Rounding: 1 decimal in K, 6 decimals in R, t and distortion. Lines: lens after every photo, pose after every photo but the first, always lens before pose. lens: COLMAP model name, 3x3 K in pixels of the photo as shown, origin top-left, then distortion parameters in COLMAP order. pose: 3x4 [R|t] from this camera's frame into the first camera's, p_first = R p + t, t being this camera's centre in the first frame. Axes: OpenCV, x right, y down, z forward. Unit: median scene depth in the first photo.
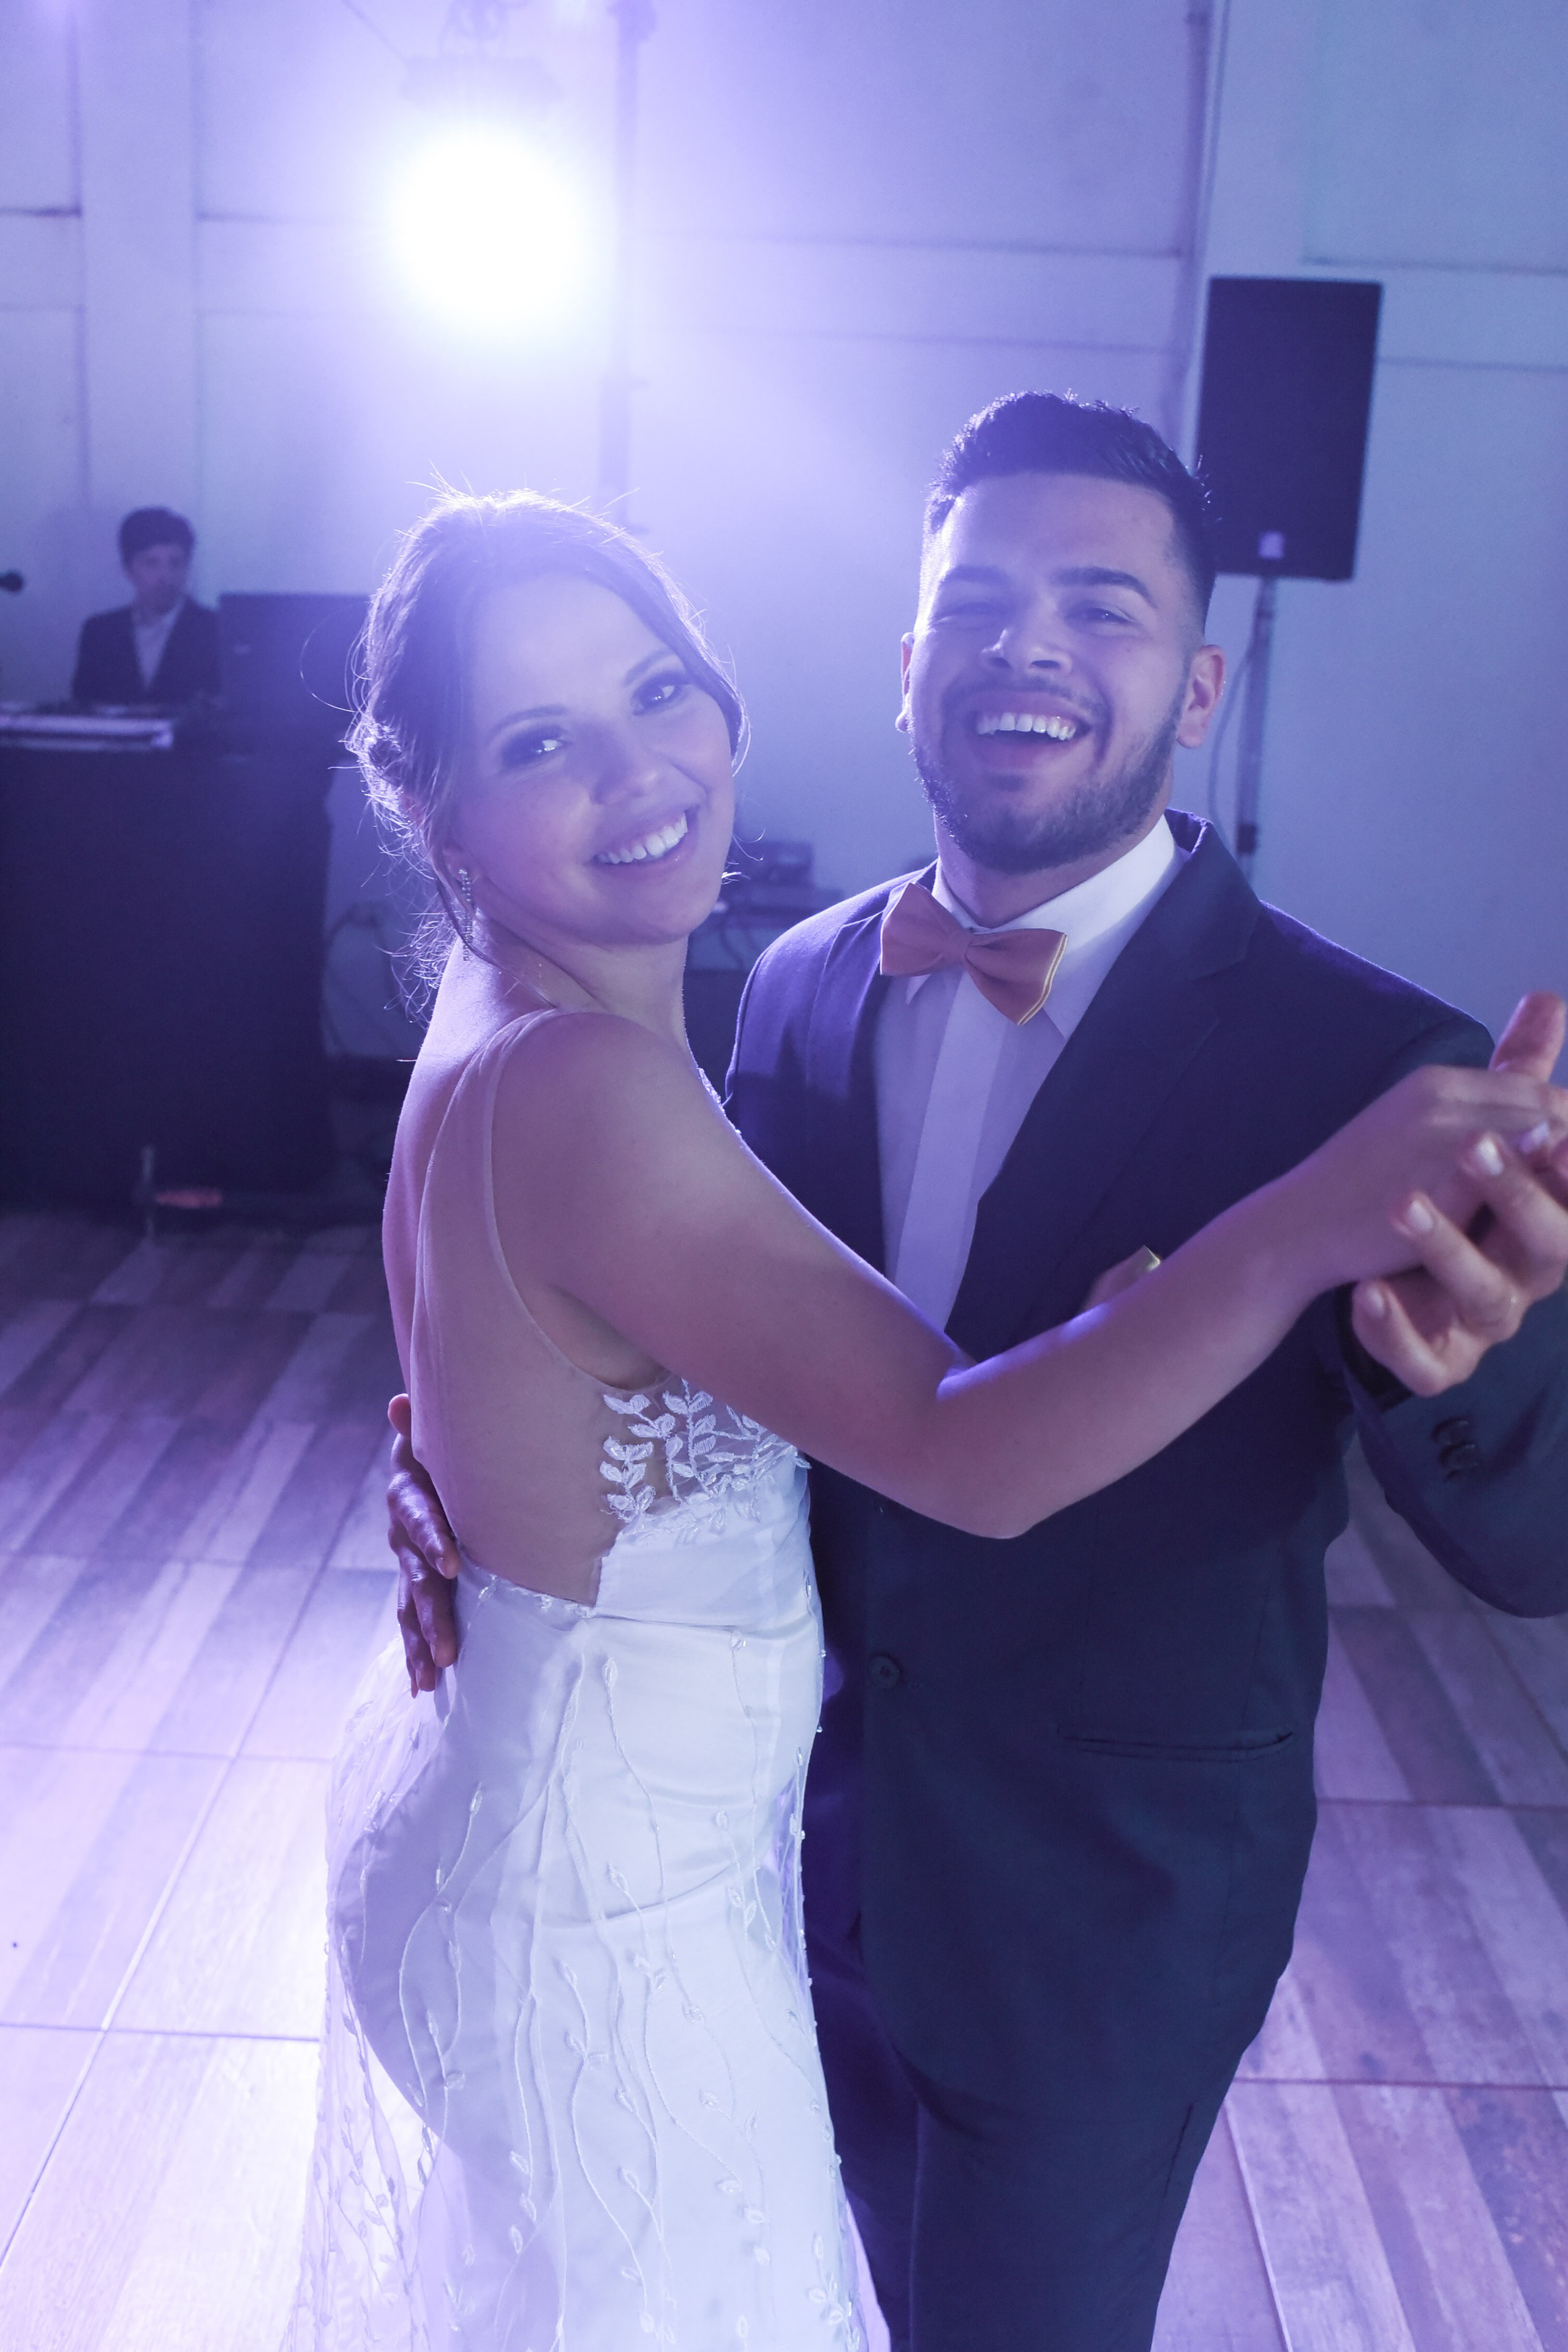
lens RADIAL K [[2364.0, 0, 788.1], [0, 2364.0, 1173.8], [0, 0, 1]] dist [-0.055336, 0.000000]
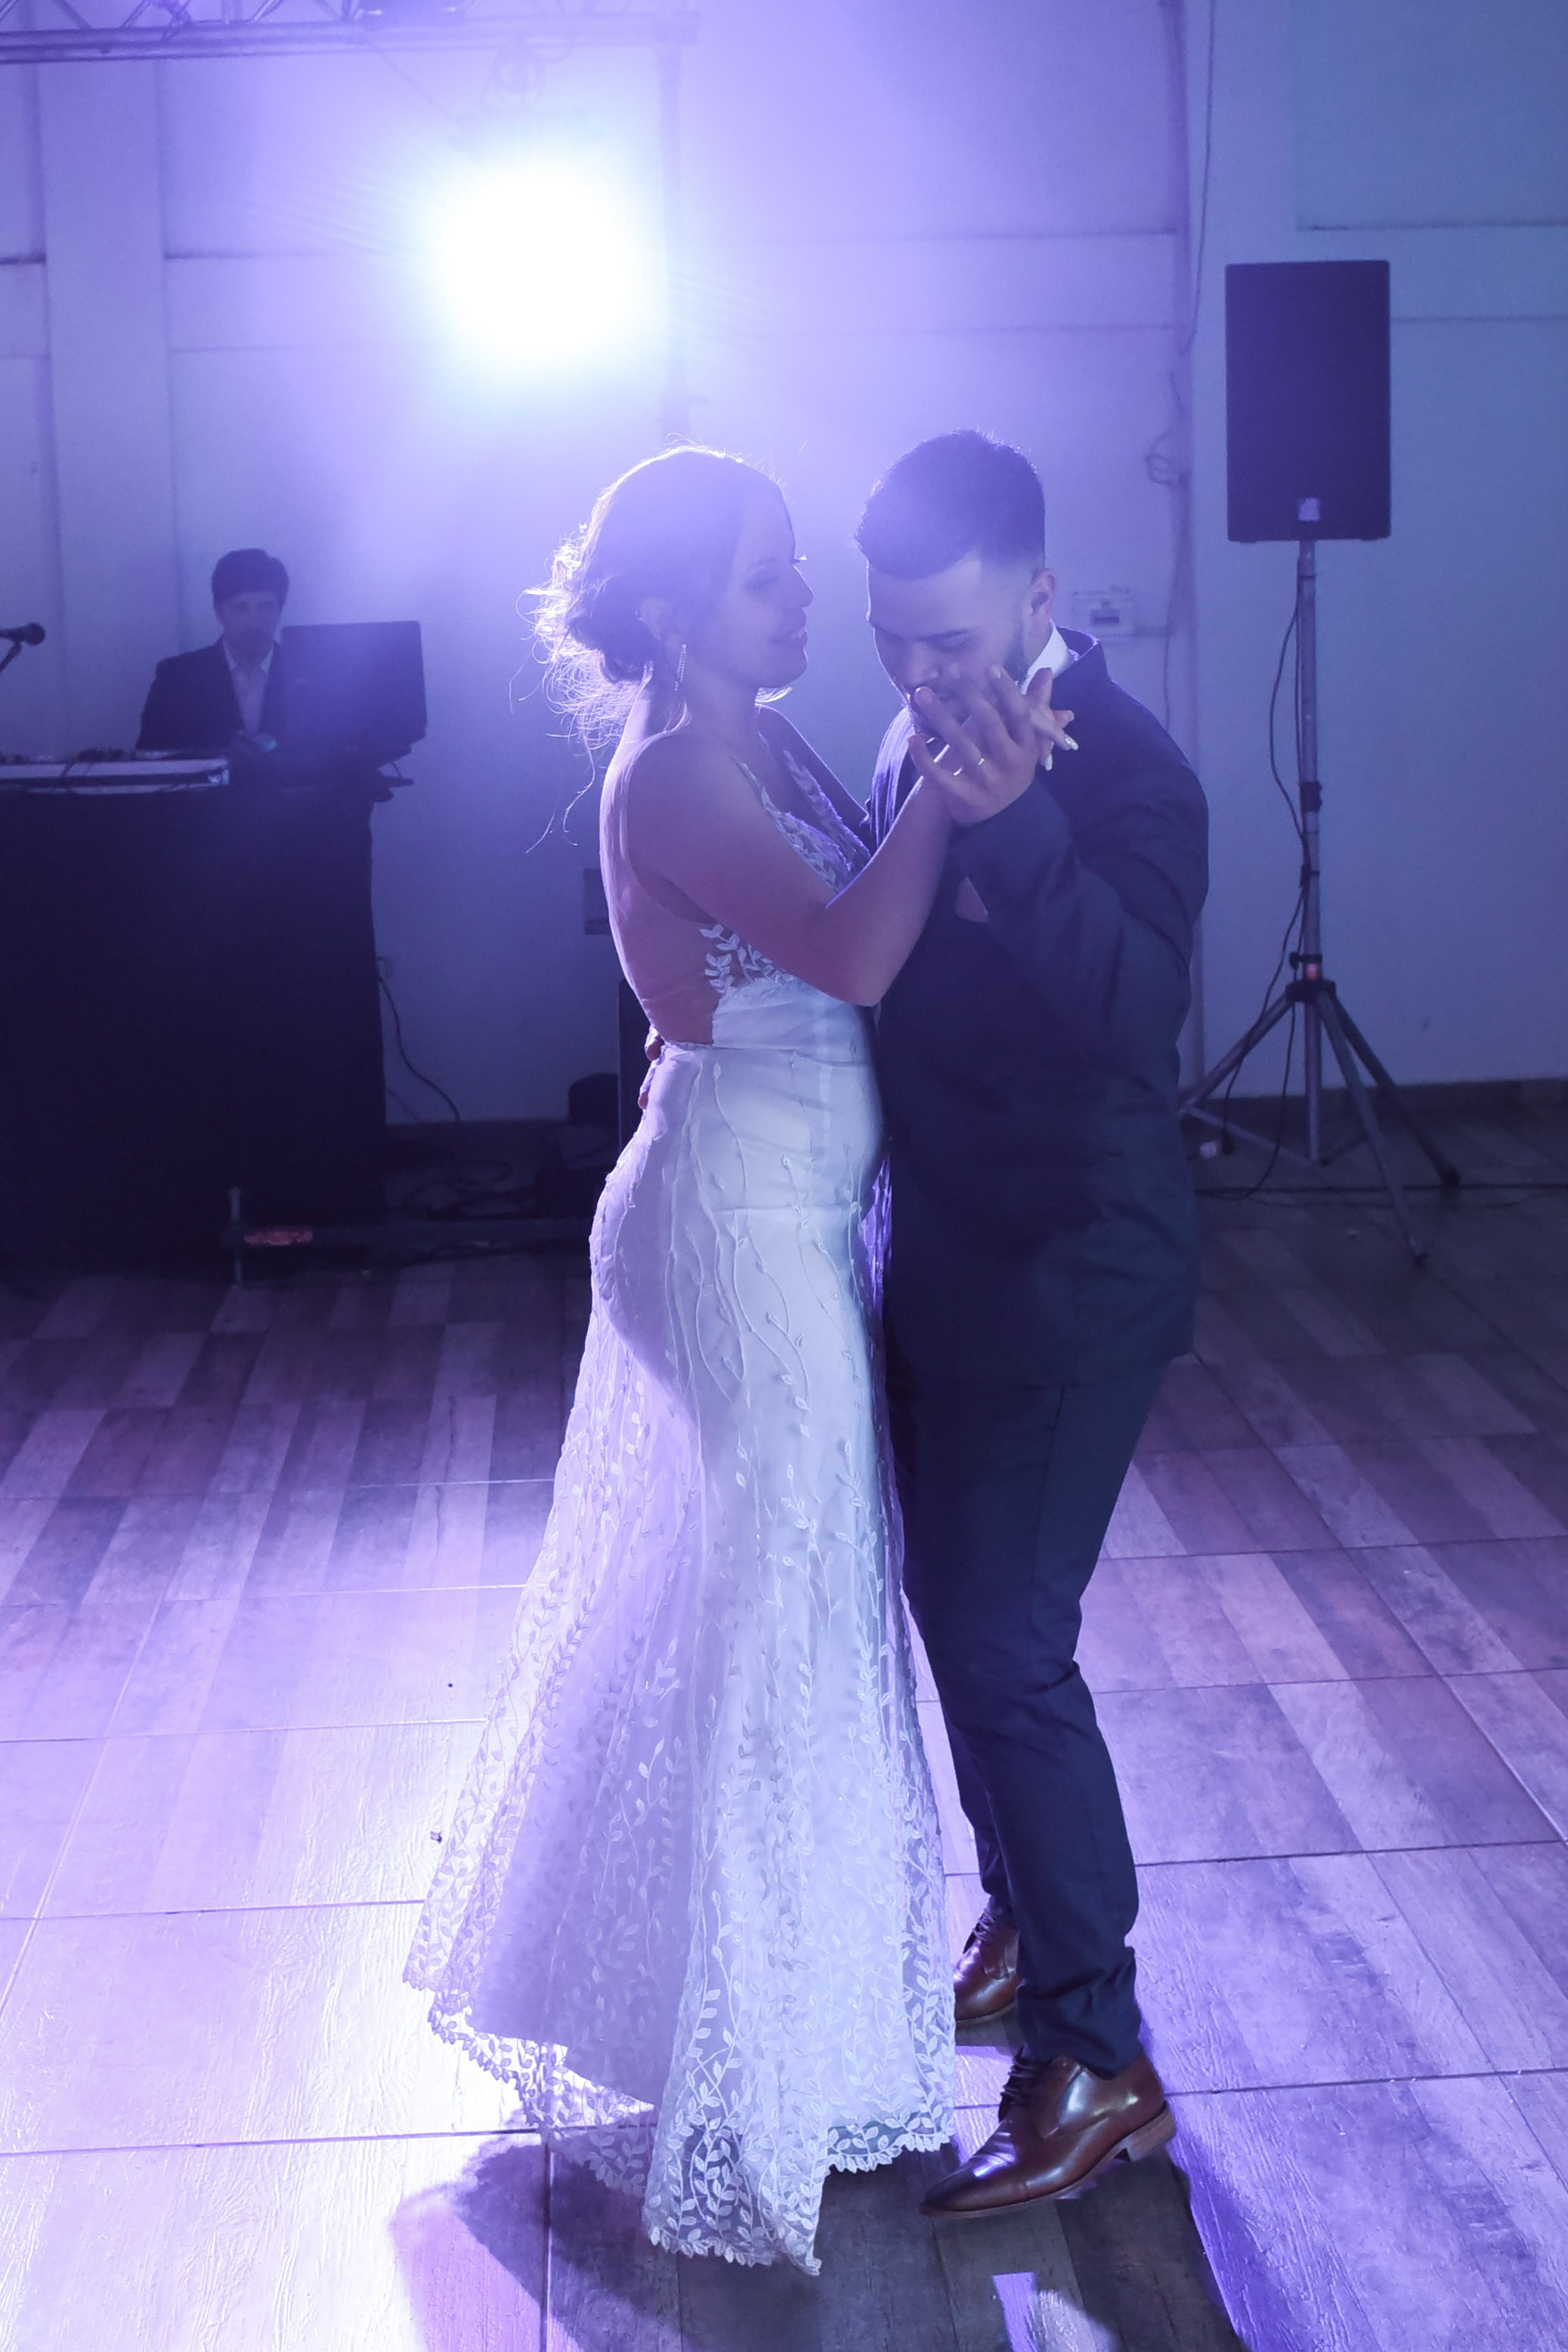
lens RADIAL K [[3442.3, 0, 794.5], [0, 3442.3, 974.0], [0, 0, 1]] dist [-0.112457, 0.000000]
pose [[0.994962, -0.076783, 0.064462, -0.132354], [0.085318, 0.986149, -0.142233, 0.129354], [-0.052648, 0.147016, 0.987732, -0.447603]]
